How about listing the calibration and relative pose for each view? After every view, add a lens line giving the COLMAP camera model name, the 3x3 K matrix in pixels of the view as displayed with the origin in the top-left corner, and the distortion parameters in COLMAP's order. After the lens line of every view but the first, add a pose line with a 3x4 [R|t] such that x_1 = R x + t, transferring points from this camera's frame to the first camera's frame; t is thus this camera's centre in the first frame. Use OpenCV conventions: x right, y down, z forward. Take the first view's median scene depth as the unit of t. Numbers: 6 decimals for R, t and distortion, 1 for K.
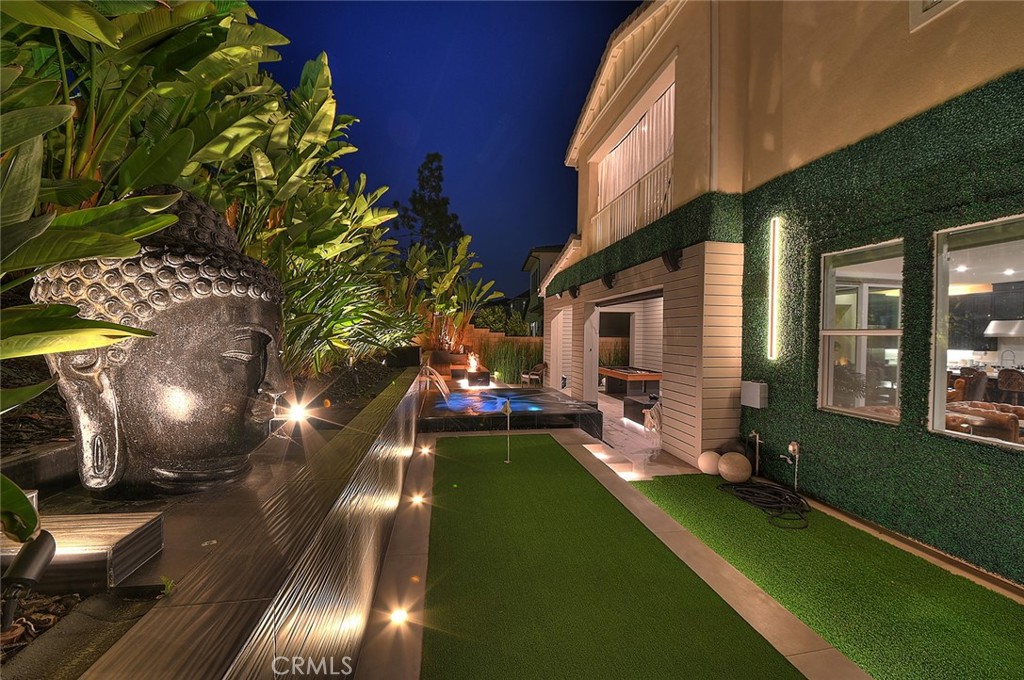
lens RADIAL K [[393.7, 0, 518.4], [0, 393.7, 348.1], [0, 0, 1]] dist [-0.009013, -0.002901]
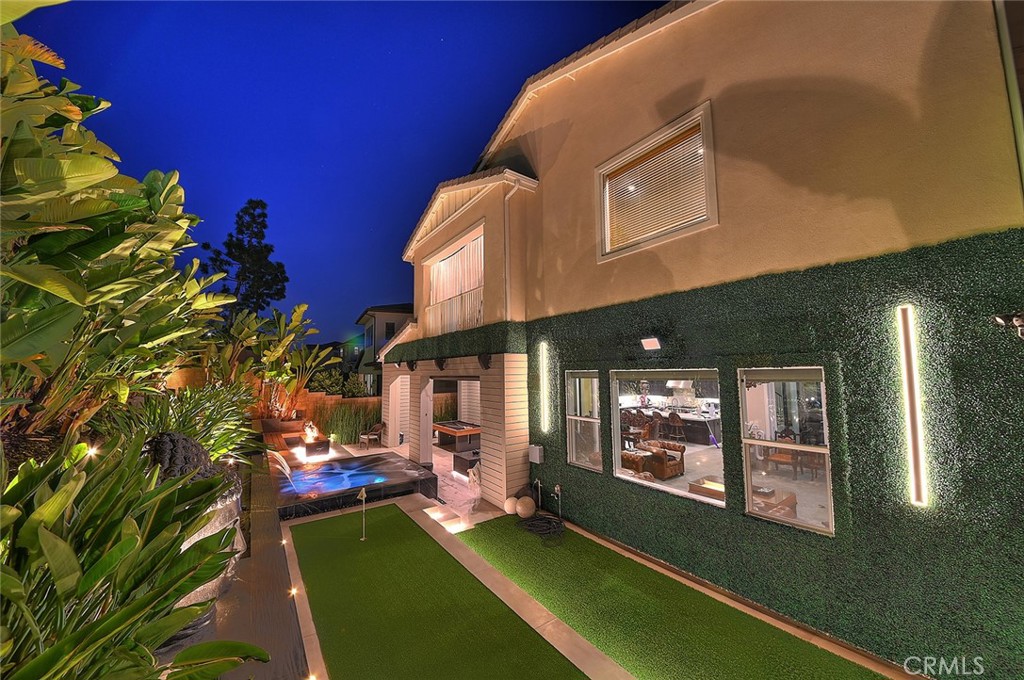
lens RADIAL K [[361.2, 0, 524.4], [0, 361.2, 343.9], [0, 0, 1]] dist [-0.010868, -0.004025]
pose [[0.896375, 0.012692, 0.443114, -0.045627], [0.038107, 0.993684, -0.105546, -0.103837], [-0.441655, 0.111495, 0.890230, -0.179432]]
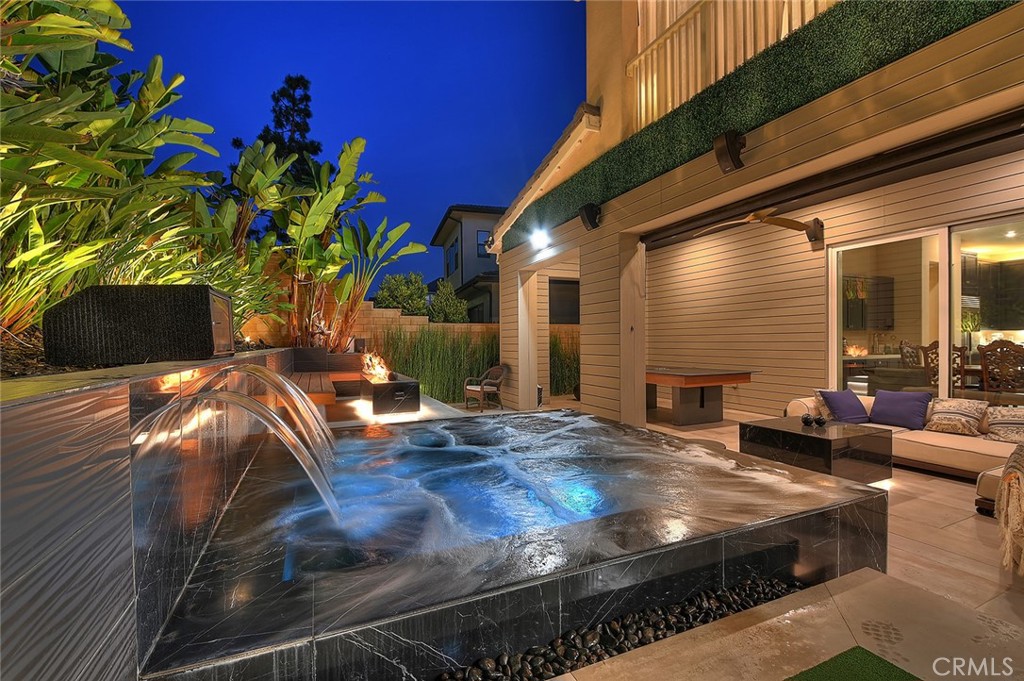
lens RADIAL K [[451.0, 0, 524.2], [0, 451.0, 351.3], [0, 0, 1]] dist [0.002643, -0.005053]
pose [[0.970588, -0.018239, 0.240053, -0.107681], [0.021076, 0.999735, -0.009257, 0.042654], [-0.239821, 0.014044, 0.970716, 0.583565]]
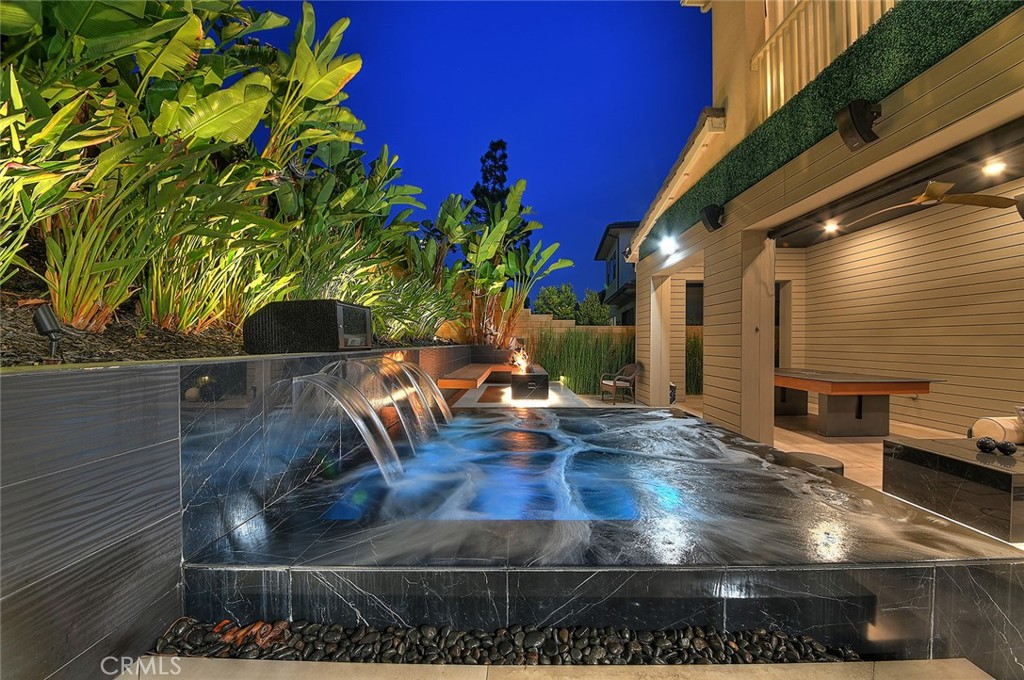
lens RADIAL K [[381.3, 0, 519.6], [0, 381.3, 348.1], [0, 0, 1]] dist [-0.006120, -0.004374]
pose [[0.983735, -0.001120, -0.179624, -0.017907], [-0.002365, 0.999813, -0.019185, 0.043890], [0.179612, 0.019297, 0.983548, 0.602964]]
